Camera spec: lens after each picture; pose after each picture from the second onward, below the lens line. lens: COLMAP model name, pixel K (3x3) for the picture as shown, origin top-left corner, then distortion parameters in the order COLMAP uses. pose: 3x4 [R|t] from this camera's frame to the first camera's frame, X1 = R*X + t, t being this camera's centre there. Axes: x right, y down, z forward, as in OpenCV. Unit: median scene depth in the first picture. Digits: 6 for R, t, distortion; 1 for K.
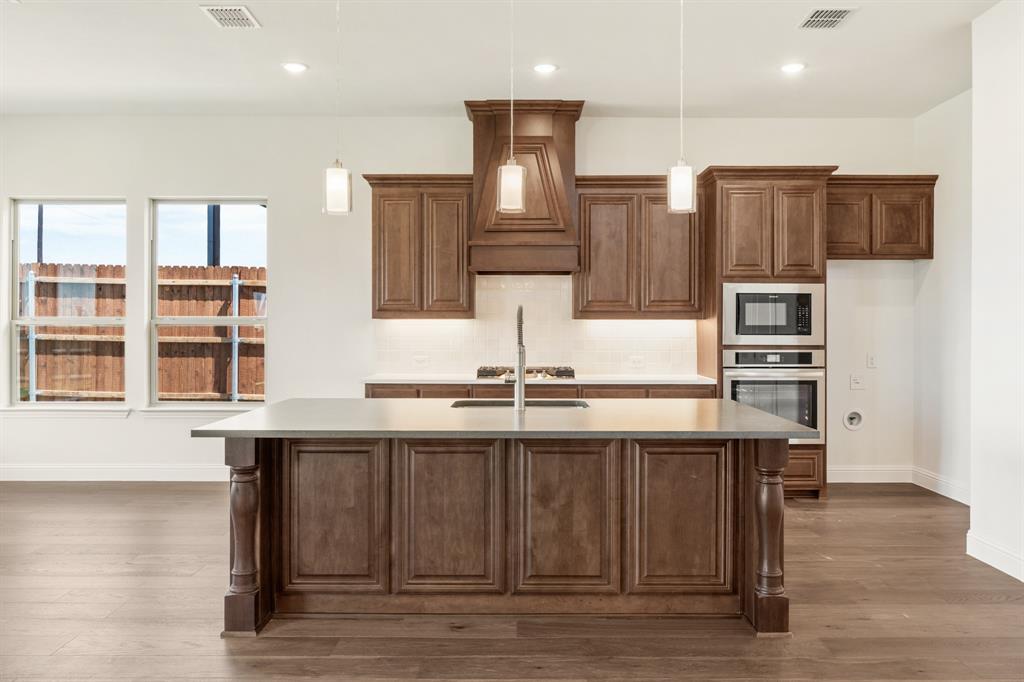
lens RADIAL K [[772.0, 0, 512.3], [0, 772.0, 327.8], [0, 0, 1]] dist [0.001582, -0.000185]
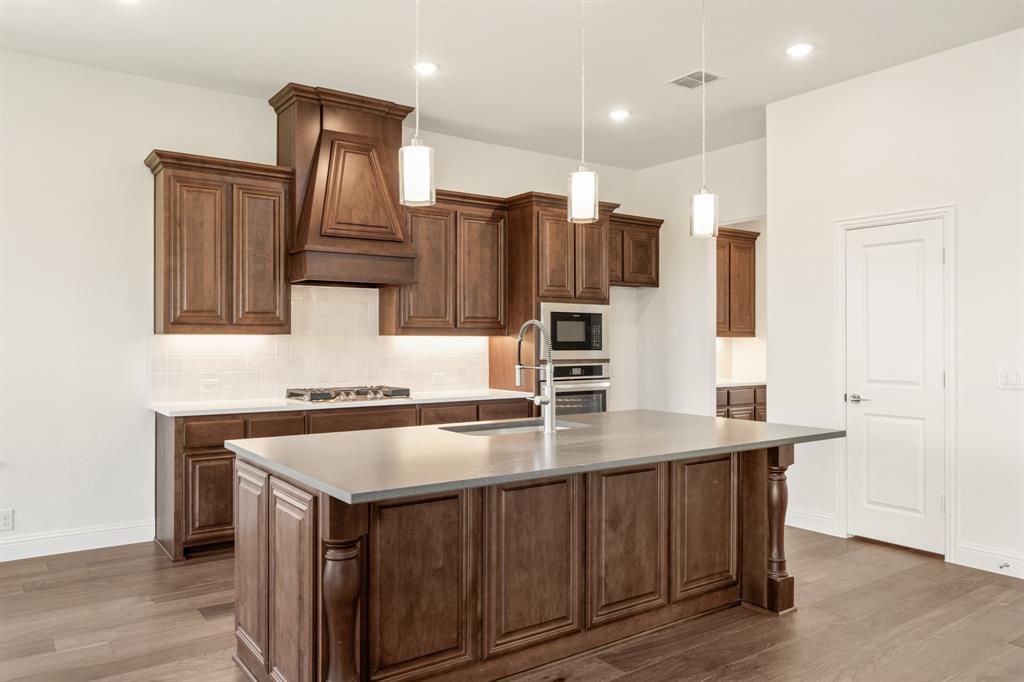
lens RADIAL K [[735.0, 0, 512.0], [0, 735.0, 341.0], [0, 0, 1]] dist [-0.003730, -0.001540]
pose [[0.813049, -0.000889, 0.582195, -0.588027], [0.003203, 0.999991, -0.002947, -0.001955], [-0.582187, 0.004261, 0.813044, 0.327260]]
